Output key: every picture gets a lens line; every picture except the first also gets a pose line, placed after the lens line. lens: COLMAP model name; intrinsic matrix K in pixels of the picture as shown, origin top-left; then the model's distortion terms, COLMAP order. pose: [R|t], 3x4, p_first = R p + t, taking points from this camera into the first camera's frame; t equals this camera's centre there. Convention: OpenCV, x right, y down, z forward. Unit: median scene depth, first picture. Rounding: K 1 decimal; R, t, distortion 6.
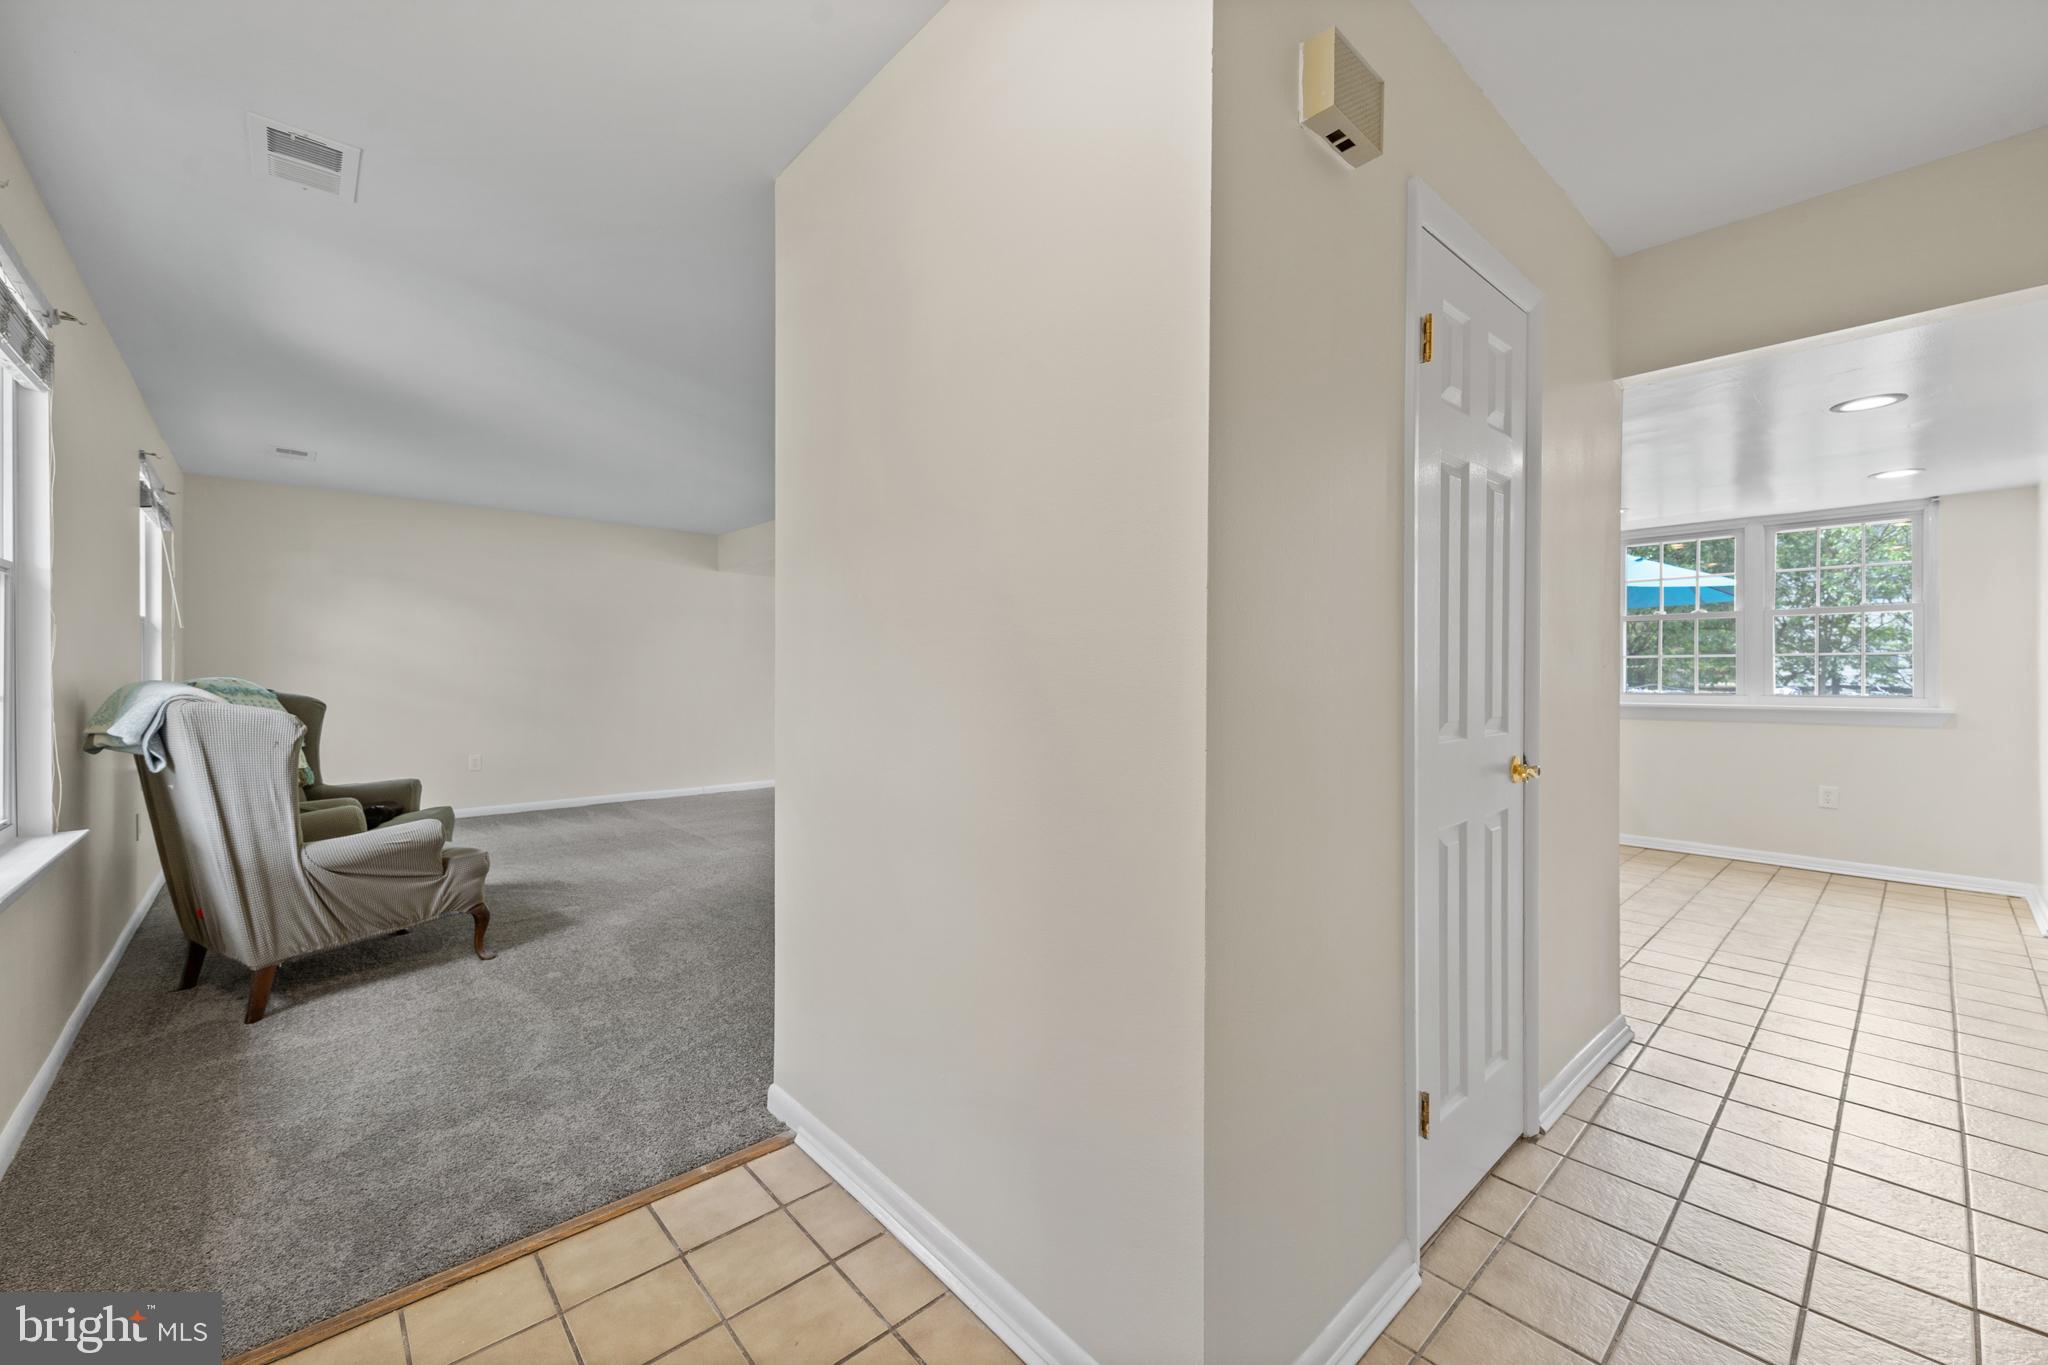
lens RADIAL K [[820.6, 0, 1021.7], [0, 820.6, 680.3], [0, 0, 1]] dist [0.013373, 0.000111]
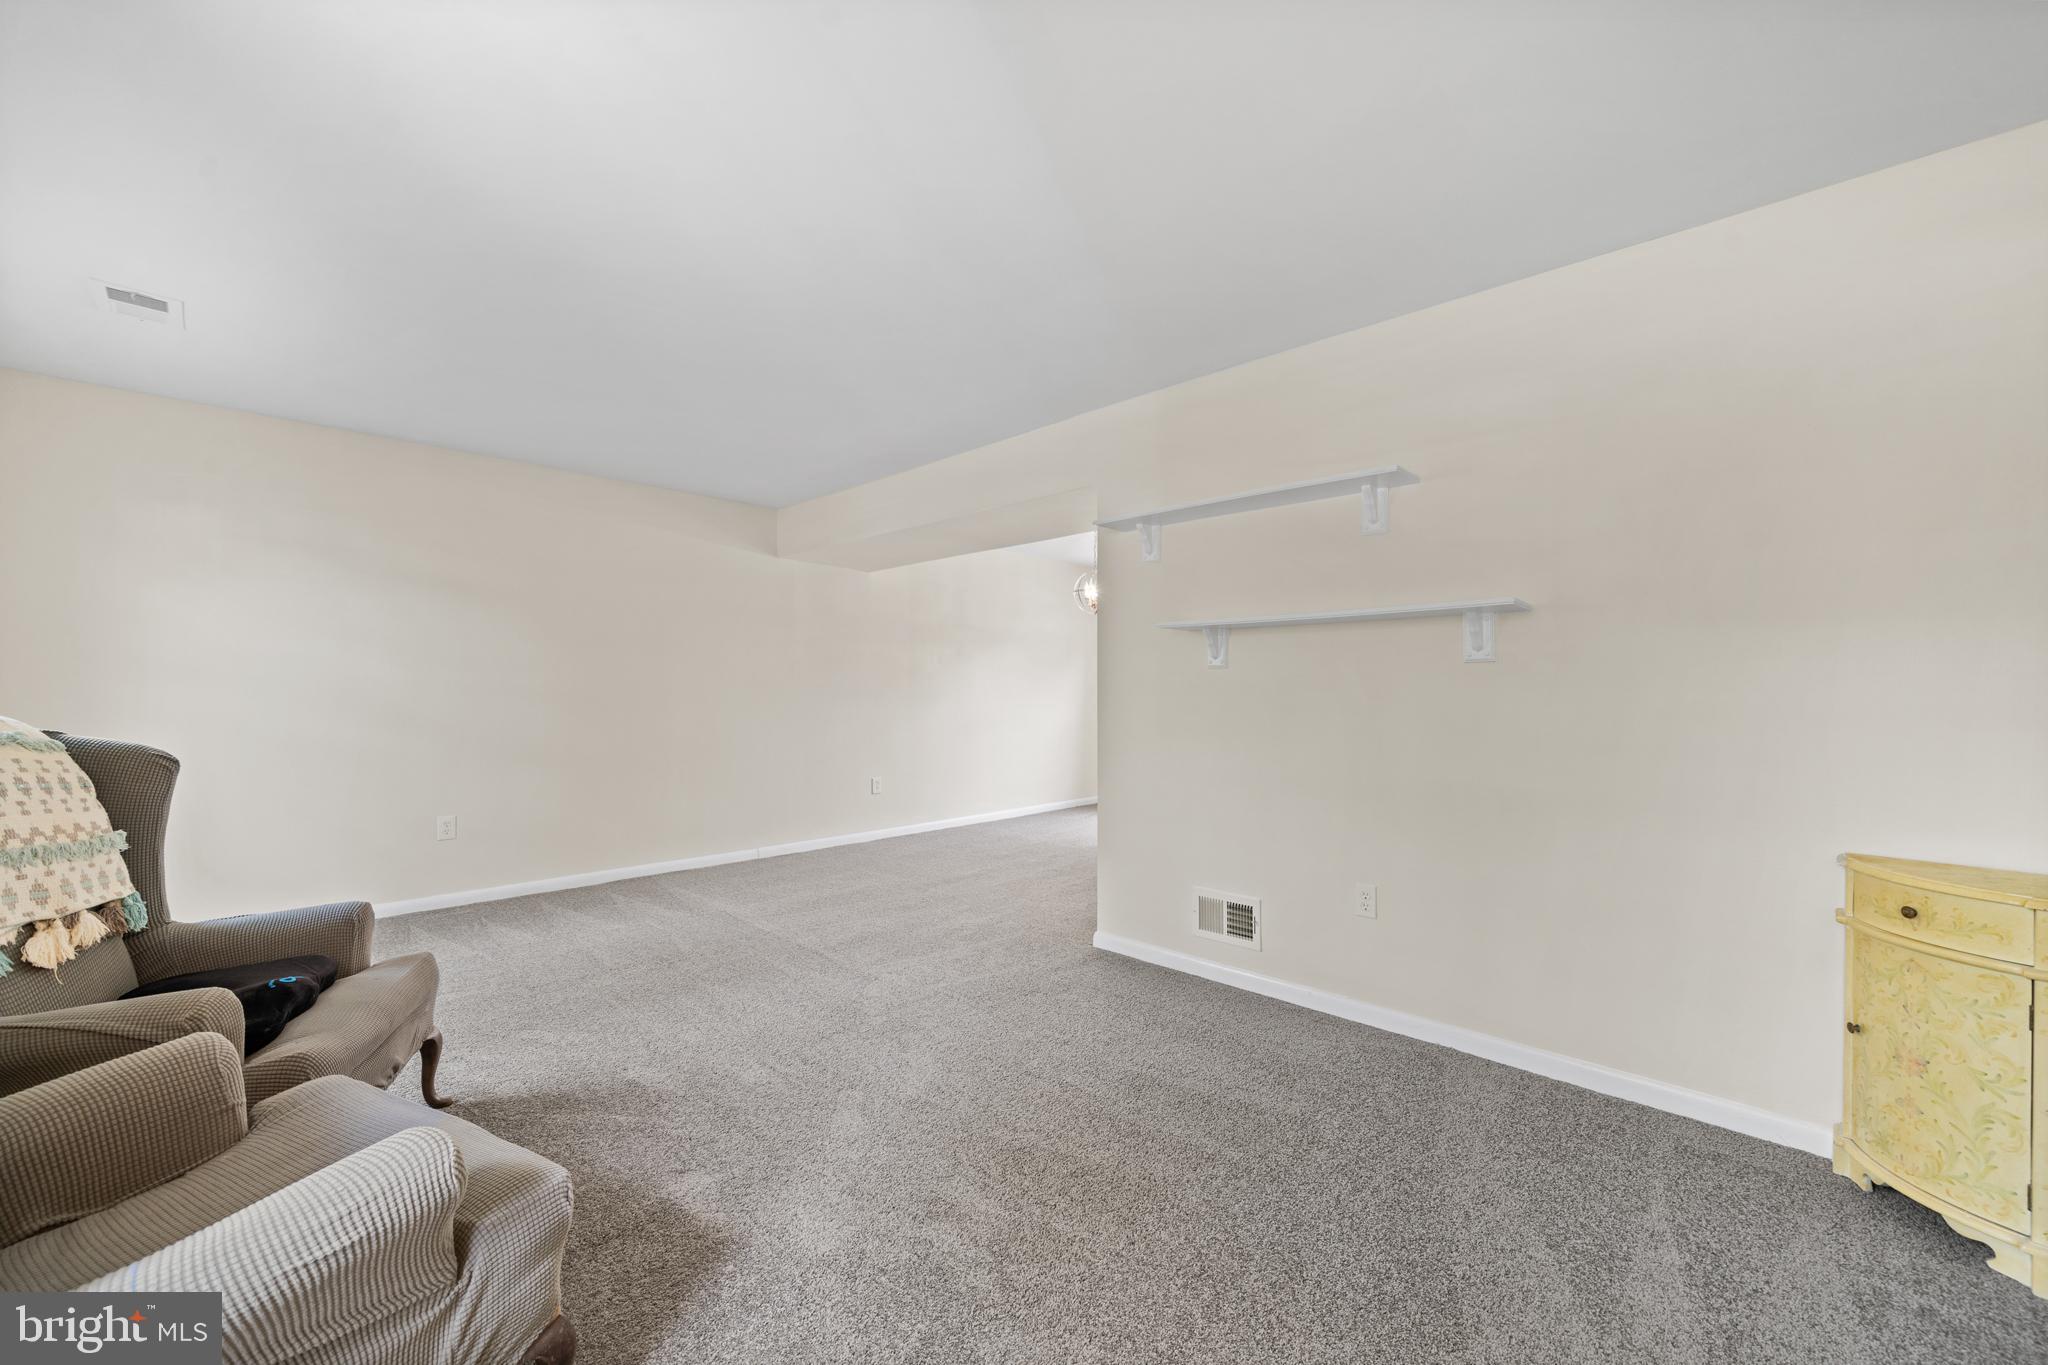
lens RADIAL K [[775.6, 0, 988.5], [0, 775.6, 686.1], [0, 0, 1]] dist [0.001397, 0.000288]
pose [[0.998310, -0.000760, 0.058100, -0.382319], [0.001640, 0.999885, -0.015107, -0.007935], [-0.058082, 0.015176, 0.998196, 0.506554]]
